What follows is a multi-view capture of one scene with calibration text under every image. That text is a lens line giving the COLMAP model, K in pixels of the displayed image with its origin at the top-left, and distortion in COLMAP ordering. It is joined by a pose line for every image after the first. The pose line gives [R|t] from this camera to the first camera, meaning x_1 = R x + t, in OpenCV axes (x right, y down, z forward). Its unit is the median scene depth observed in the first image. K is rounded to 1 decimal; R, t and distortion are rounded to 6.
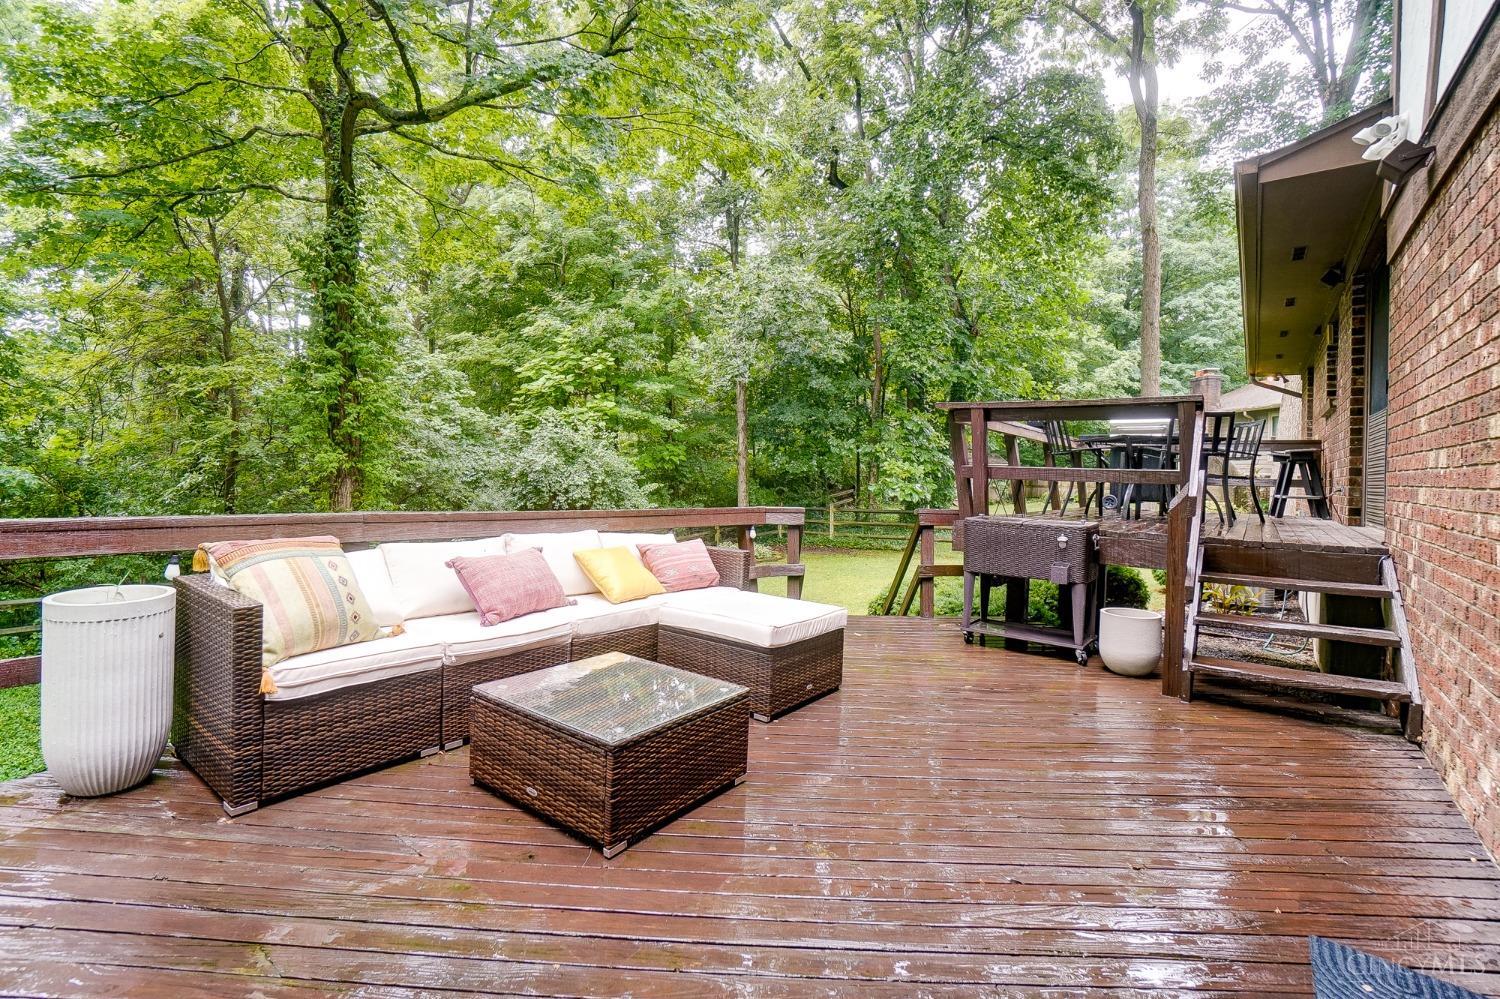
lens RADIAL K [[691.4, 0, 733.0], [0, 691.4, 457.7], [0, 0, 1]] dist [-0.055115, 0.019092]
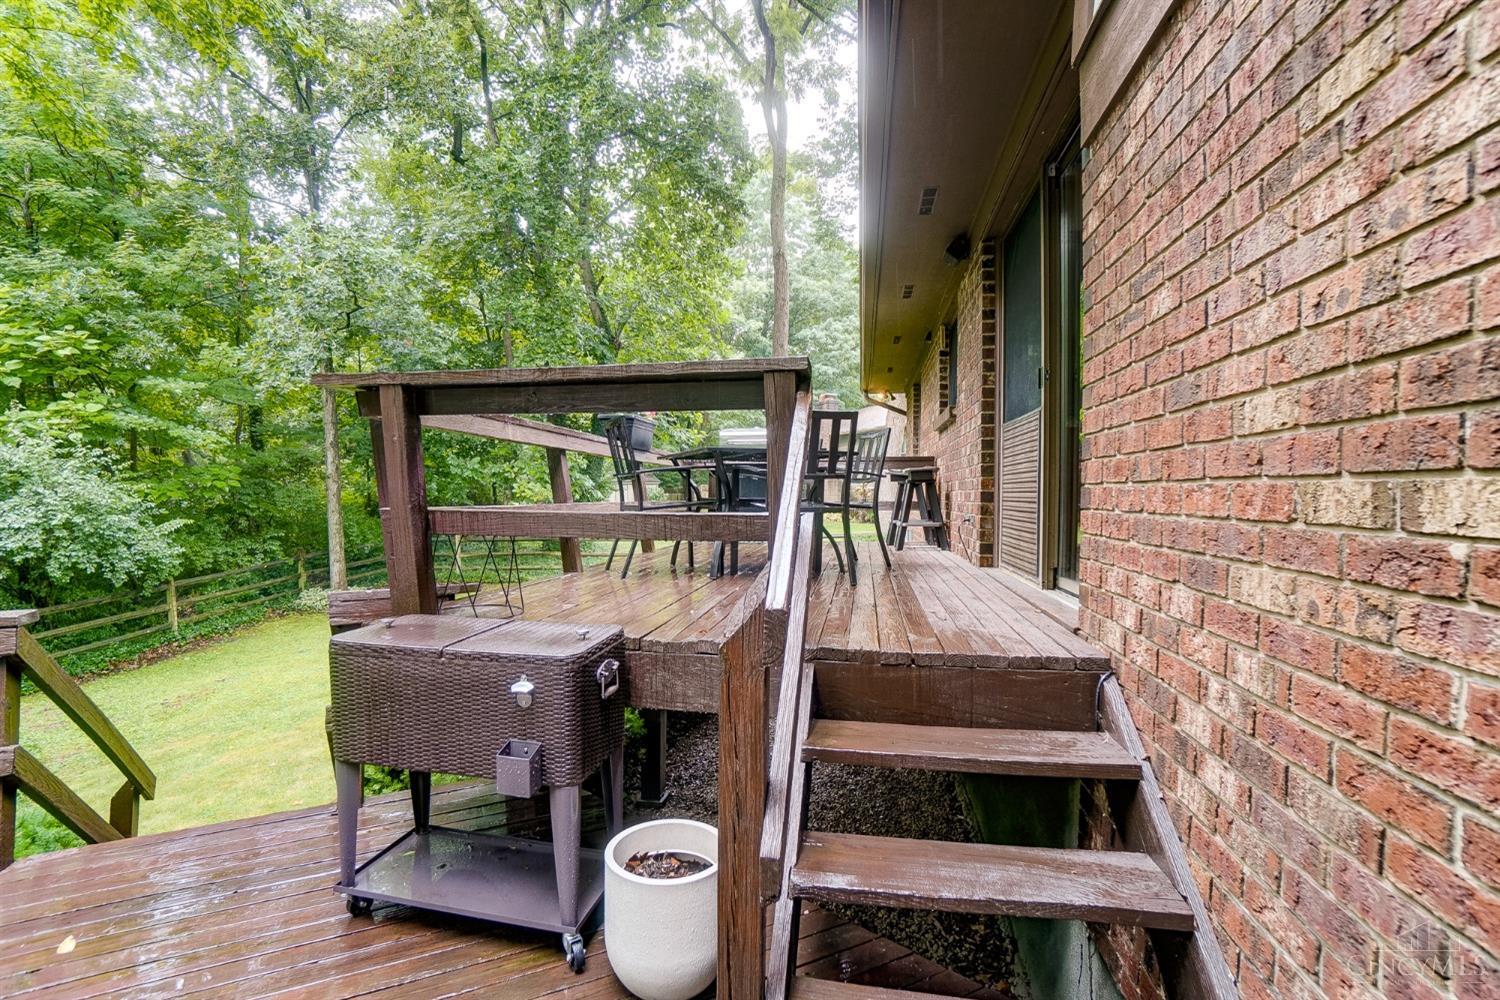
lens RADIAL K [[669.1, 0, 737.3], [0, 669.1, 500.3], [0, 0, 1]] dist [-0.061131, 0.023743]
pose [[0.888959, -0.028757, 0.457083, 0.093249], [0.012129, 0.999155, 0.039273, -0.002457], [-0.457826, -0.029369, 0.888557, 0.129662]]
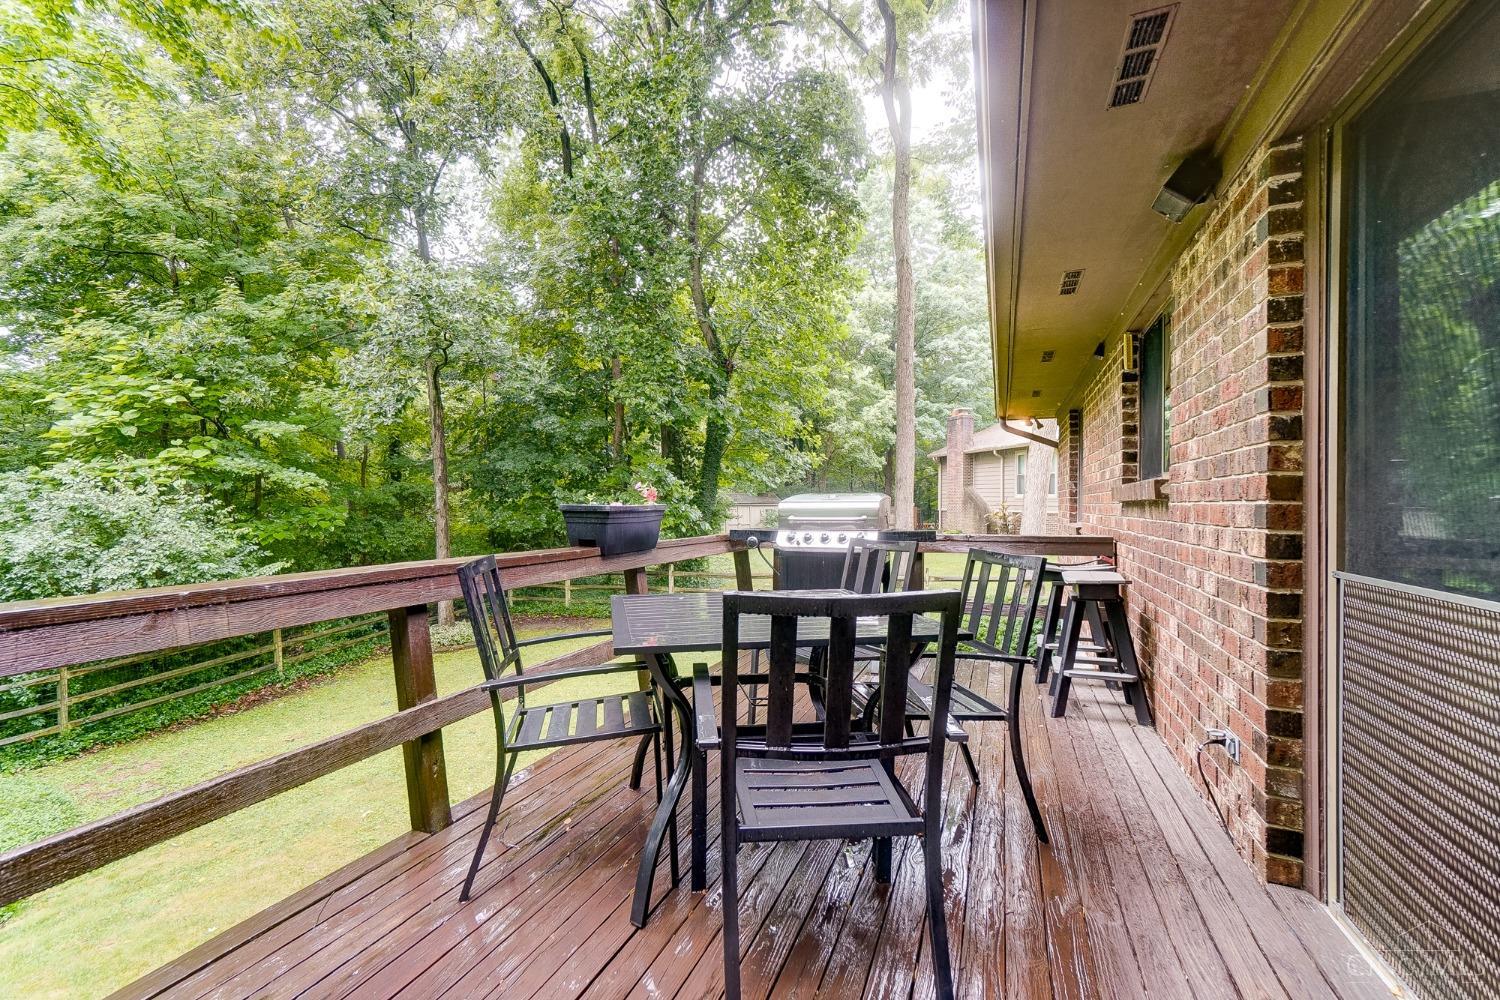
lens RADIAL K [[643.7, 0, 740.8], [0, 643.7, 498.5], [0, 0, 1]] dist [-0.003876, 0.000124]
pose [[0.962670, -0.026630, 0.269365, 0.167007], [0.022483, 0.999577, 0.018468, -0.030532], [-0.269742, -0.011723, 0.962861, 0.219287]]
